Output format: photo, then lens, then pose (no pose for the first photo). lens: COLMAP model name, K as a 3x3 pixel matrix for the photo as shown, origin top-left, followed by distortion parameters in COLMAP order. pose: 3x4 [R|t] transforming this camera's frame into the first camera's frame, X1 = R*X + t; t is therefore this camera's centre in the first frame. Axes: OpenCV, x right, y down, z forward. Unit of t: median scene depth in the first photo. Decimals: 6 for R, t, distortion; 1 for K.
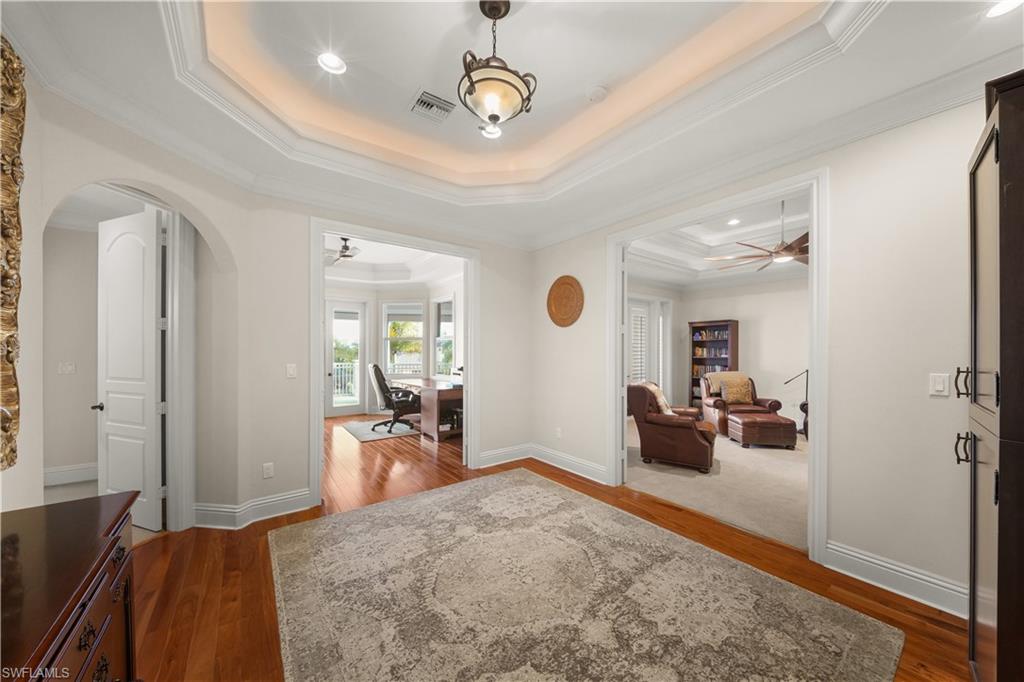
lens RADIAL K [[358.4, 0, 513.6], [0, 358.4, 348.9], [0, 0, 1]] dist [-0.001402, -0.001295]
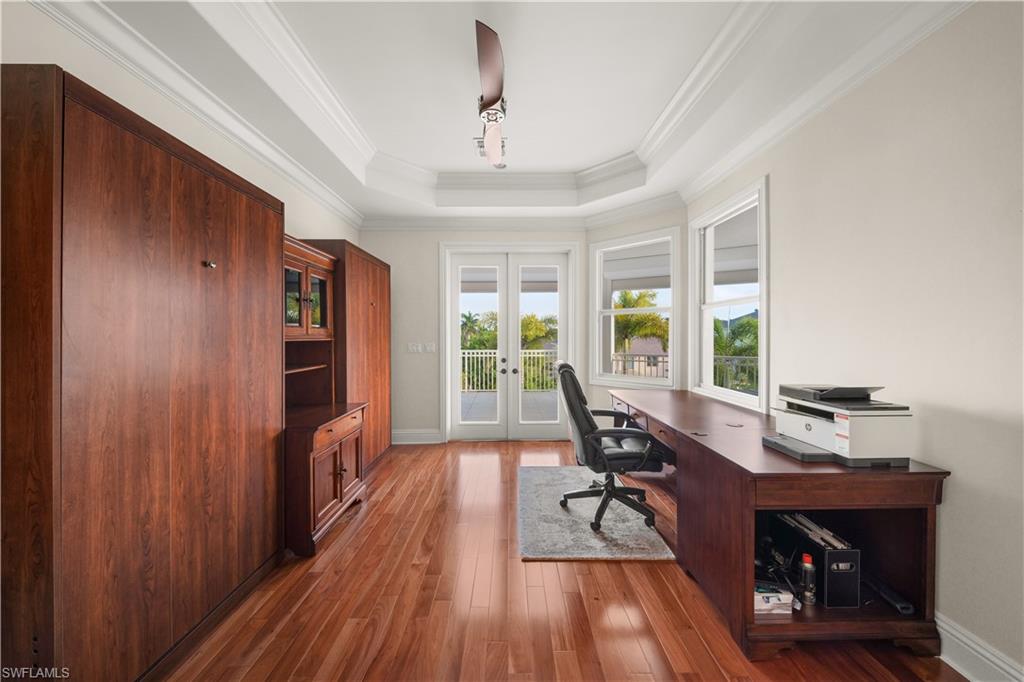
lens RADIAL K [[358.4, 0, 514.0], [0, 358.4, 336.1], [0, 0, 1]] dist [-0.001402, -0.001295]
pose [[0.802214, 0.001478, -0.597034, -0.325108], [0.004761, 0.999949, 0.008874, 0.008429], [0.597017, -0.009961, 0.802167, 1.142372]]
